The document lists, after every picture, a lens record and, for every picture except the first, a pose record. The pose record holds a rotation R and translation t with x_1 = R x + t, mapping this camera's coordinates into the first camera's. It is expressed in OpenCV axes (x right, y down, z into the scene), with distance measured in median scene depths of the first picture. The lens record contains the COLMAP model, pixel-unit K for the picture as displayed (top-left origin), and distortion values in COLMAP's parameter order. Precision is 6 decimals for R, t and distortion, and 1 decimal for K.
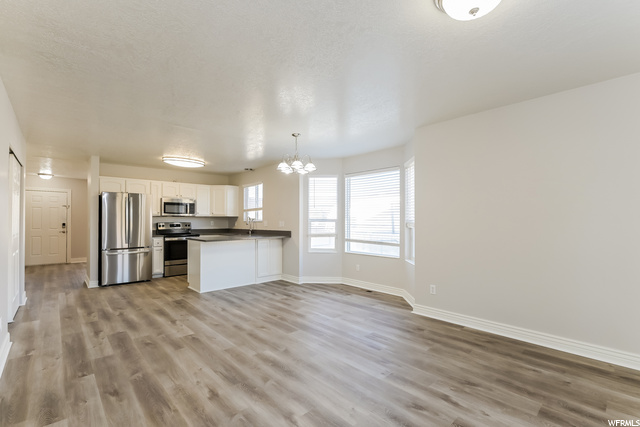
lens RADIAL K [[290.4, 0, 323.0], [0, 290.4, 219.4], [0, 0, 1]] dist [0.002803, -0.001807]
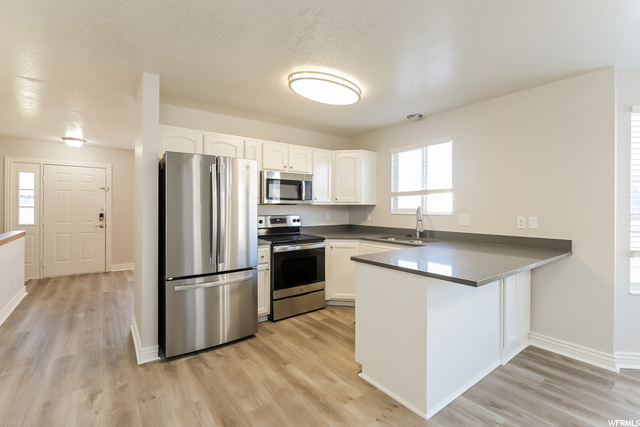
lens RADIAL K [[290.4, 0, 319.2], [0, 290.4, 209.1], [0, 0, 1]] dist [0.002803, -0.001807]
pose [[0.994188, 0.005178, -0.107536, -0.405271], [-0.004122, 0.999941, 0.010037, -0.008012], [0.107582, -0.009535, 0.994150, 0.492133]]
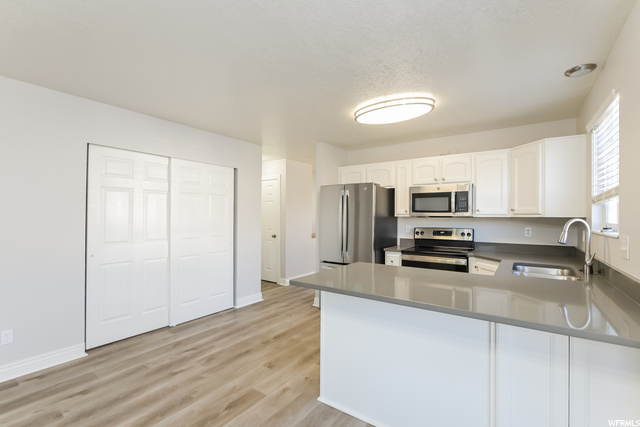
lens RADIAL K [[290.4, 0, 320.9], [0, 290.4, 212.1], [0, 0, 1]] dist [0.002803, -0.001807]
pose [[0.203923, -0.021324, -0.978755, -0.005190], [-0.008185, 0.999691, -0.023486, -0.005287], [0.978953, 0.012800, 0.203685, 0.715721]]
